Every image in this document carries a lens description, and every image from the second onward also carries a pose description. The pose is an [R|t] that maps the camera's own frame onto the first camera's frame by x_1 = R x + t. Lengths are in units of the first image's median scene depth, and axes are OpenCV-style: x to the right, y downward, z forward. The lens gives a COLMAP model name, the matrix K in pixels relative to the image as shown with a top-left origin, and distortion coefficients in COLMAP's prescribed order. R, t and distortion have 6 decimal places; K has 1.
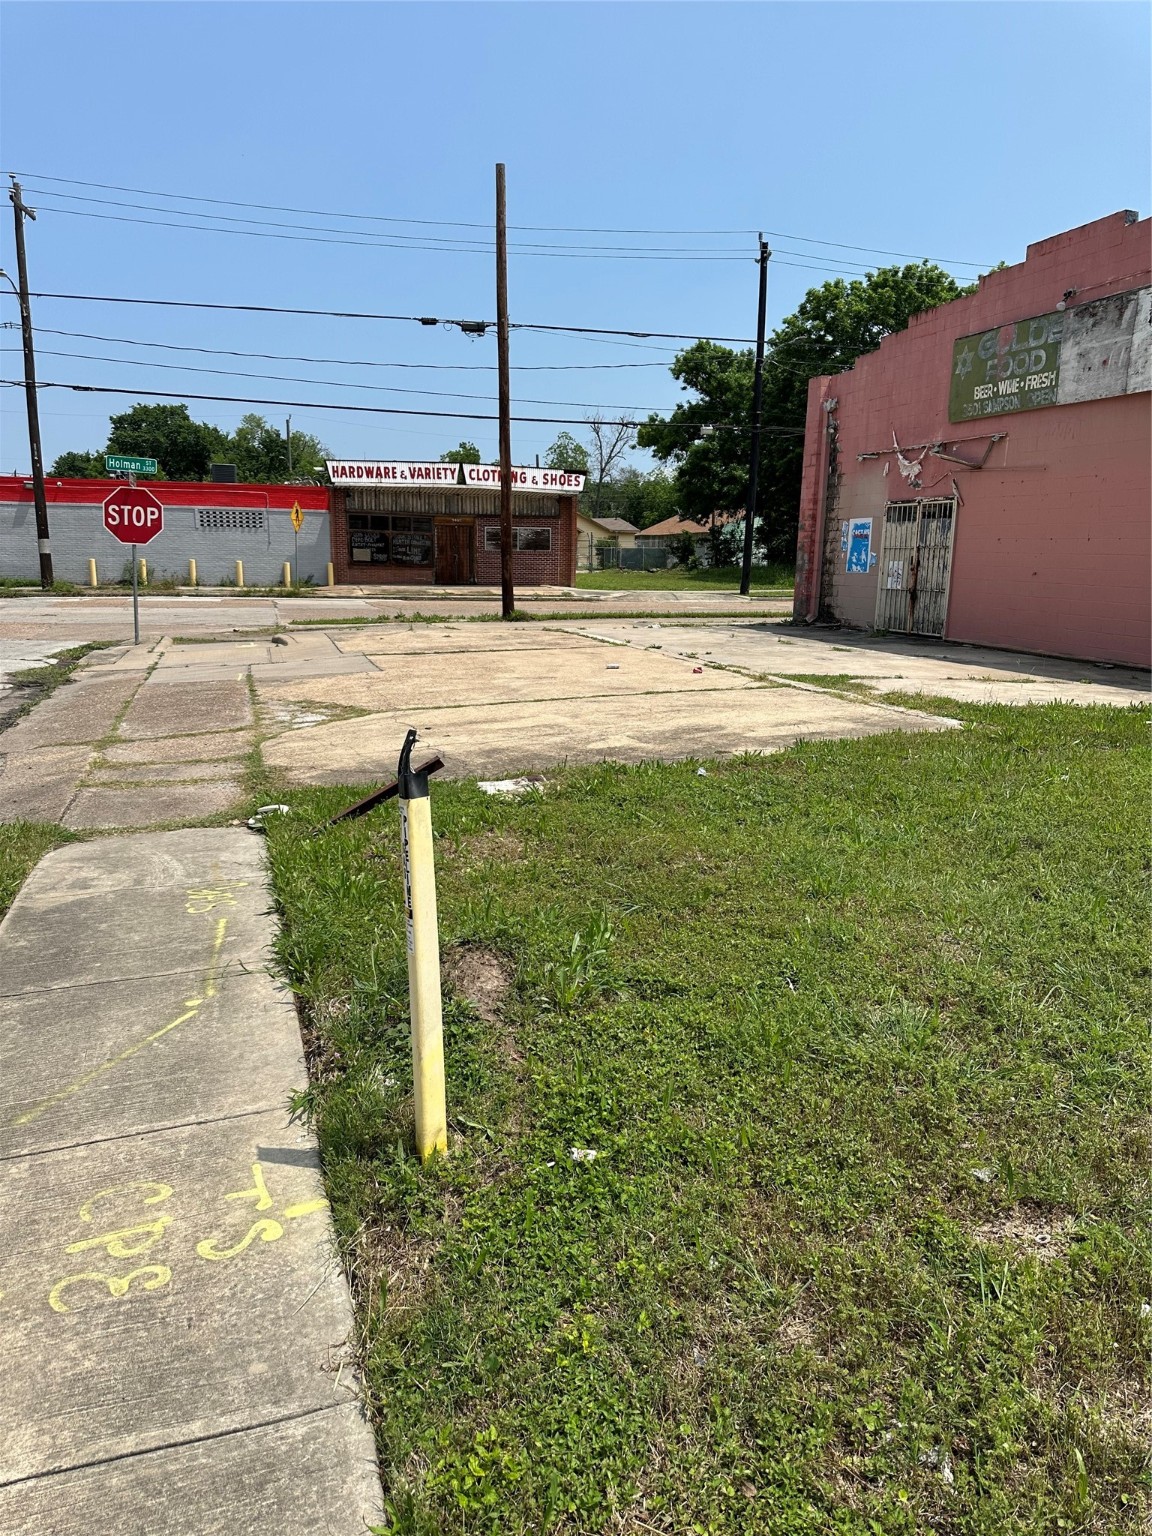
lens RADIAL K [[1083.3, 0, 576.0], [0, 1083.3, 768.0], [0, 0, 1]] dist [0.071636, -0.102343]
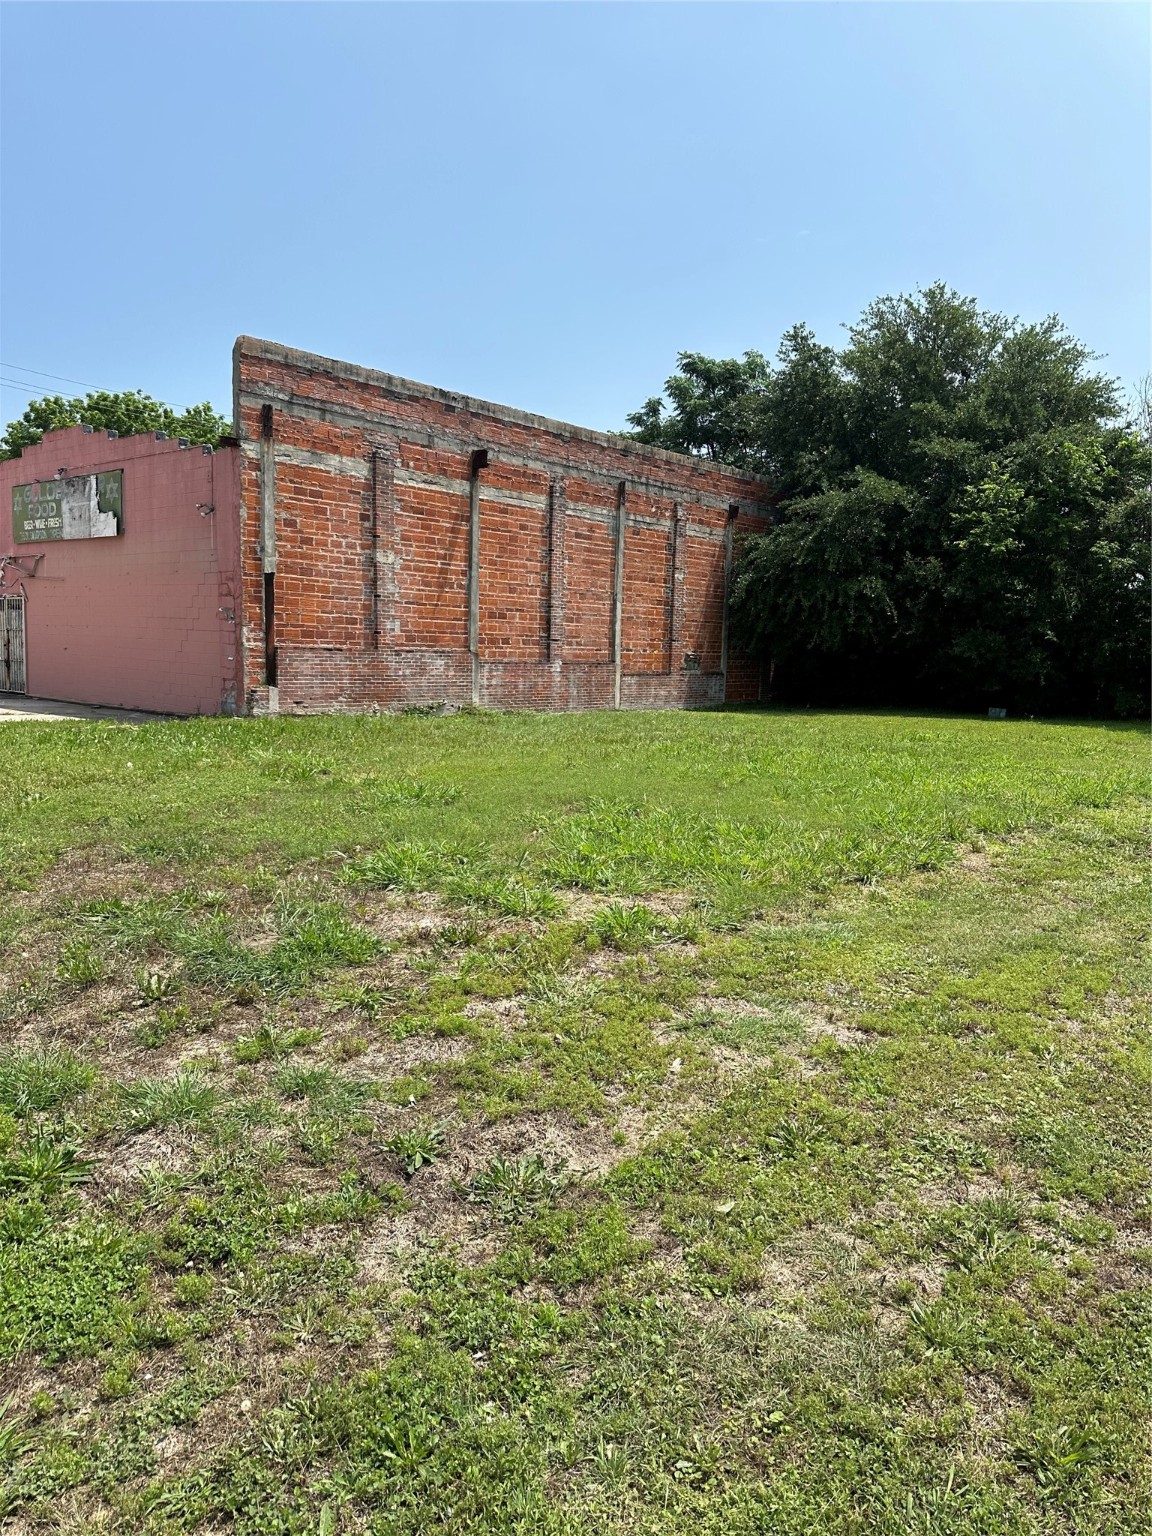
lens RADIAL K [[1083.3, 0, 576.0], [0, 1083.3, 768.0], [0, 0, 1]] dist [0.071636, -0.102343]
pose [[0.846569, -0.048548, 0.530060, 0.191973], [0.087589, 0.994962, -0.048763, 0.107698], [-0.525022, 0.087709, 0.846557, -0.561951]]
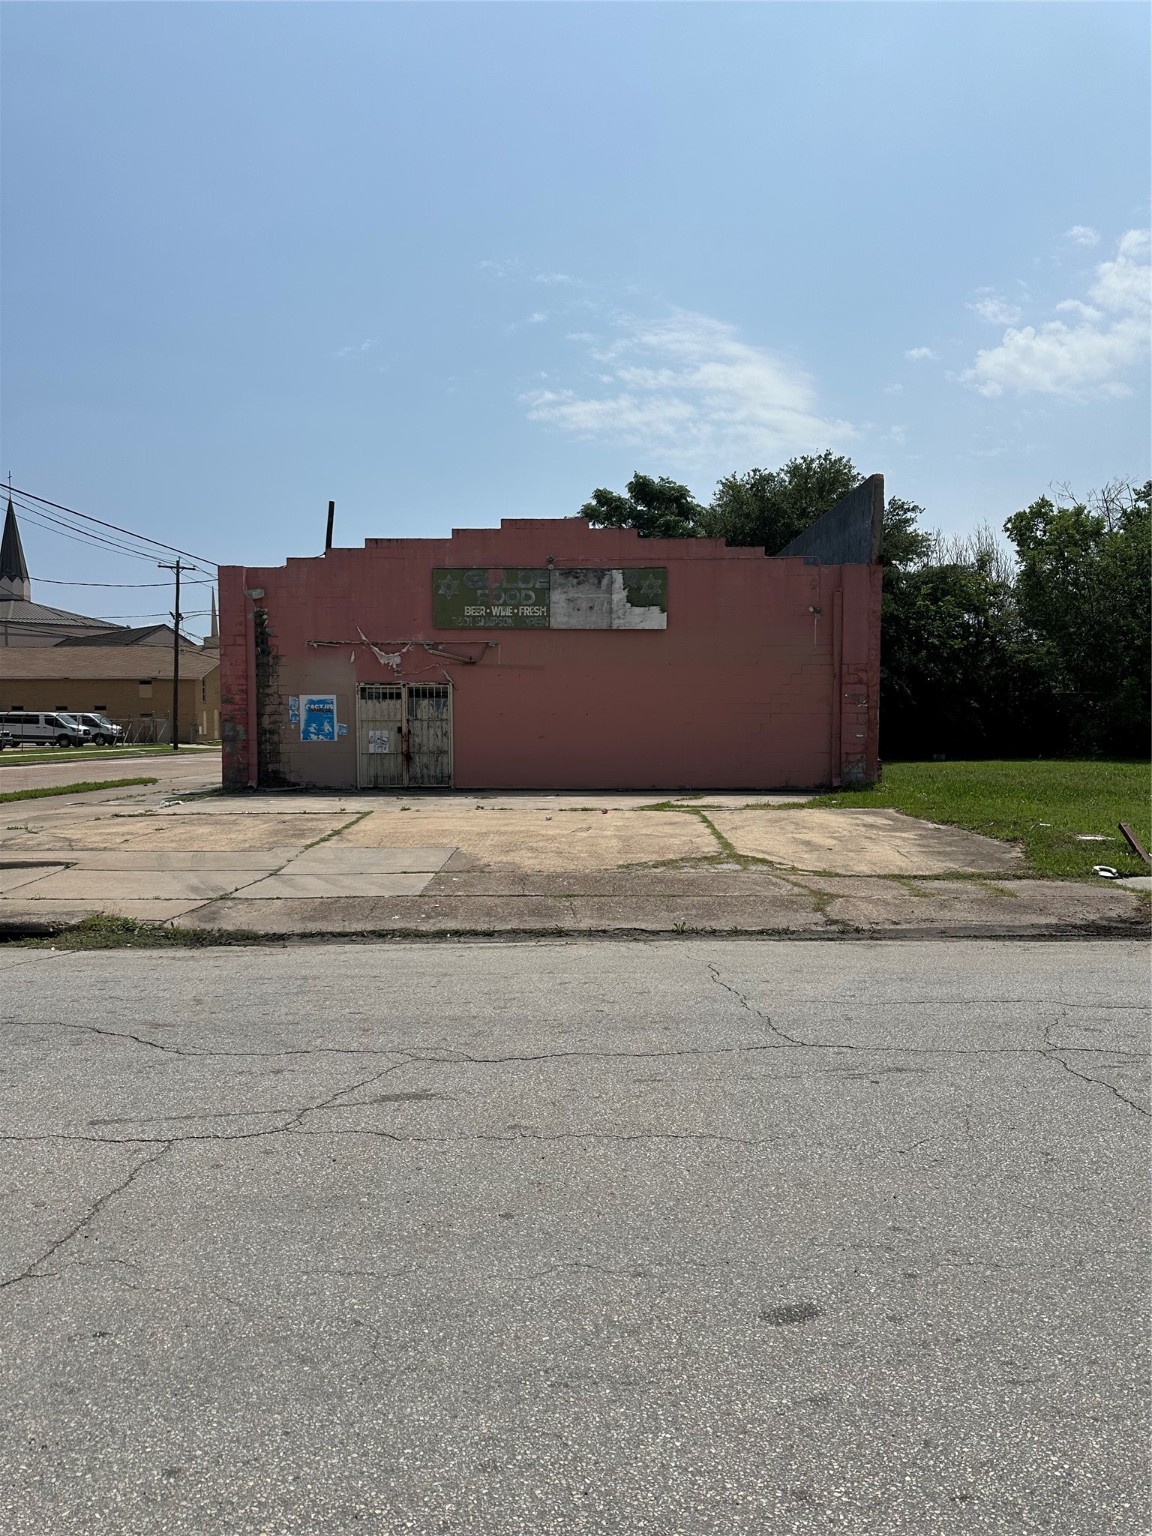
lens RADIAL K [[1083.3, 0, 576.0], [0, 1083.3, 768.0], [0, 0, 1]] dist [0.071636, -0.102343]
pose [[0.307067, -0.054141, 0.950147, -0.882837], [0.193929, 0.980992, -0.006775, -0.107229], [-0.931720, 0.186341, 0.311730, 0.465619]]
